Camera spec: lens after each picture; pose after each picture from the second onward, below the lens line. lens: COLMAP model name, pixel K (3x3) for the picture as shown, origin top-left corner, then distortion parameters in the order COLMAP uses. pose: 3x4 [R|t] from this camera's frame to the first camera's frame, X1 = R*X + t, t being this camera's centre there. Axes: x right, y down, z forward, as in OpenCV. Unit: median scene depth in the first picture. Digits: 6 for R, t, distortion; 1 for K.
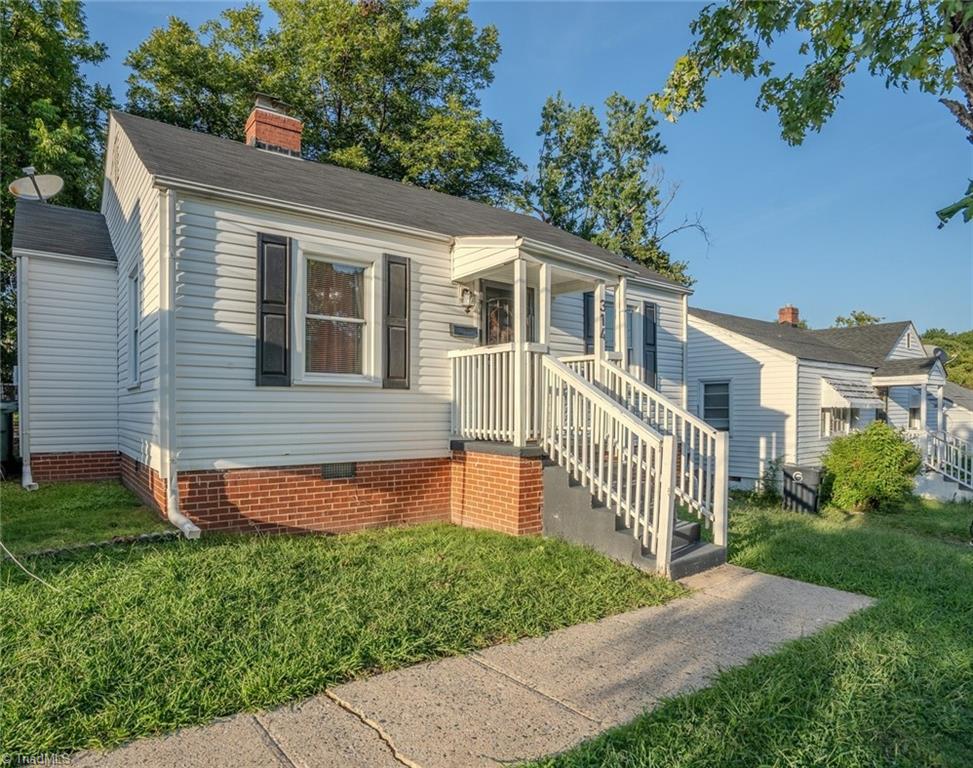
lens RADIAL K [[475.5, 0, 484.2], [0, 475.5, 405.6], [0, 0, 1]] dist [-0.050956, 0.029771]
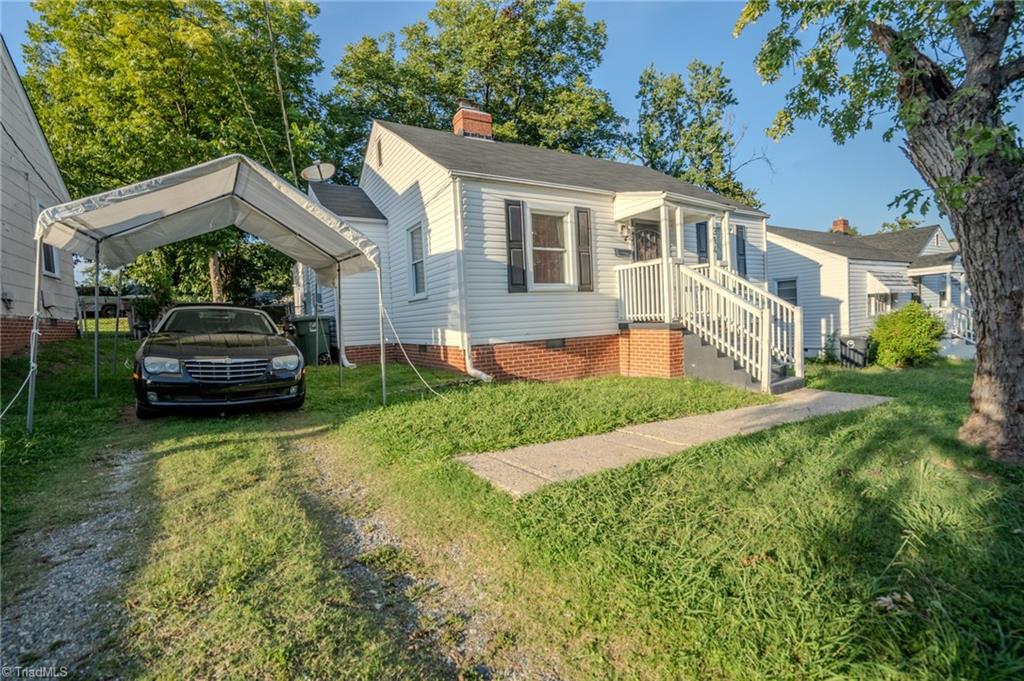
lens RADIAL K [[464.5, 0, 501.1], [0, 464.5, 341.2], [0, 0, 1]] dist [-0.056360, 0.028970]
pose [[0.996262, -0.046833, -0.072586, -0.346923], [0.049313, 0.998246, 0.032754, 0.063033], [0.070925, -0.036211, 0.996824, -0.545796]]
